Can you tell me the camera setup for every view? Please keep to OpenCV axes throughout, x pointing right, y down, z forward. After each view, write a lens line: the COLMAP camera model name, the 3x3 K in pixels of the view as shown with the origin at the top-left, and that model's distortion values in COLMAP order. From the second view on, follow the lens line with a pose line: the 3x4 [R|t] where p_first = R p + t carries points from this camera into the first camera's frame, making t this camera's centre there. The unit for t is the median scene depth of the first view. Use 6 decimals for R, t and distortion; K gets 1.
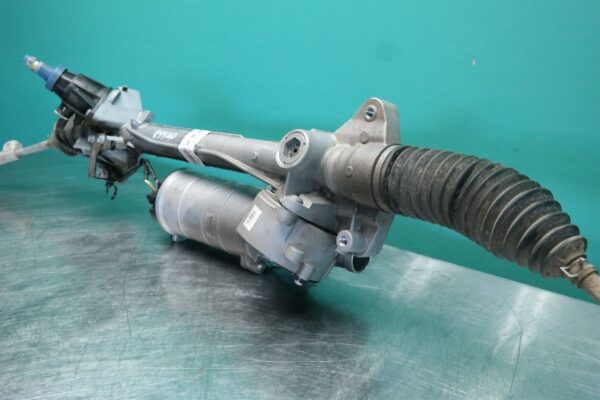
lens RADIAL K [[600.4, 0, 299.2], [0, 600.4, 201.4], [0, 0, 1]] dist [0.017087, 0.000000]
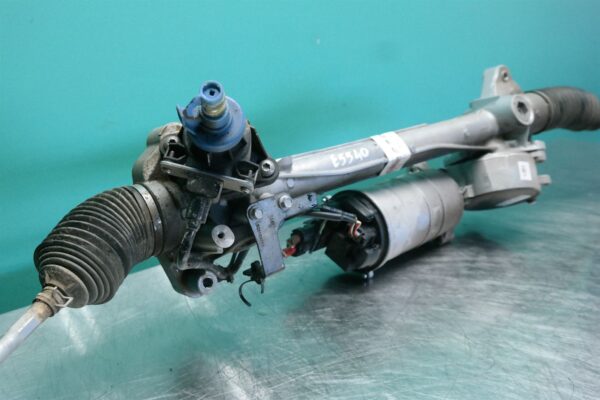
lens RADIAL K [[600.4, 0, 301.6], [0, 600.4, 201.7], [0, 0, 1]] dist [0.017087, 0.000000]
pose [[0.035707, -0.307941, 0.950735, -1.375909], [0.261267, 0.921132, 0.288540, -0.417214], [-0.964606, 0.238093, 0.113346, 1.393819]]
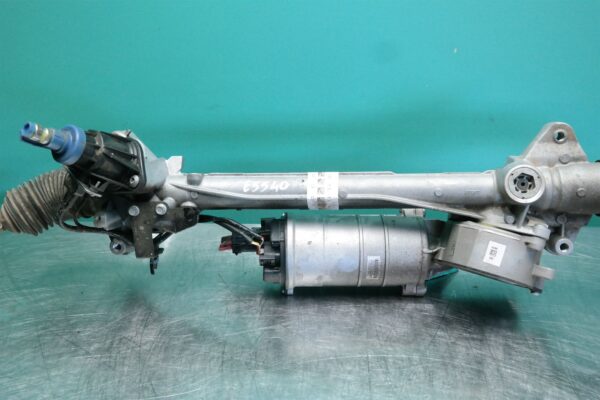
lens RADIAL K [[600.4, 0, 302.1], [0, 600.4, 201.3], [0, 0, 1]] dist [0.017087, 0.000000]
pose [[0.736381, -0.291618, 0.610493, -1.015750], [0.185309, 0.954768, 0.232548, -0.396694], [-0.650694, -0.058114, 0.757113, 0.437602]]
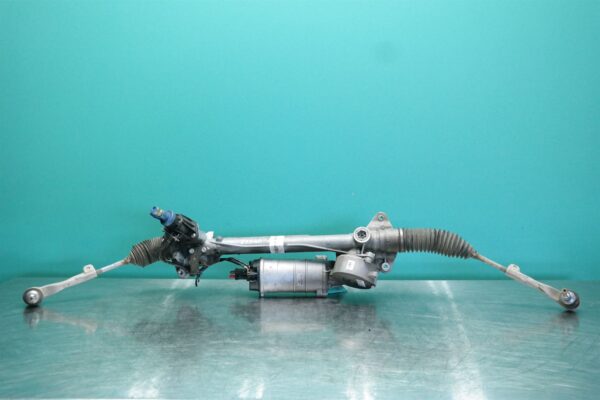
lens RADIAL K [[600.4, 0, 300.0], [0, 600.4, 199.6], [0, 0, 1]] dist [0.017087, 0.000000]
pose [[0.749134, -0.069417, 0.658772, -1.915388], [0.187138, 0.976162, -0.109945, -0.001934], [-0.635436, 0.205645, 0.744266, -0.773838]]
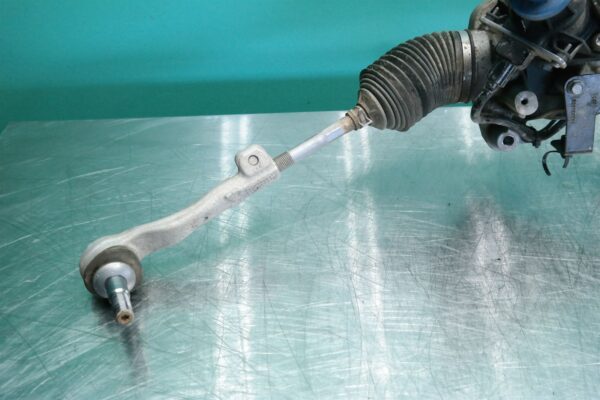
lens RADIAL K [[600.4, 0, 298.8], [0, 600.4, 197.1], [0, 0, 1]] dist [0.017087, 0.000000]
pose [[0.693134, -0.434291, 0.575288, -1.353430], [0.217108, 0.886837, 0.407901, -0.462412], [-0.687335, -0.157831, 0.708985, 1.168143]]
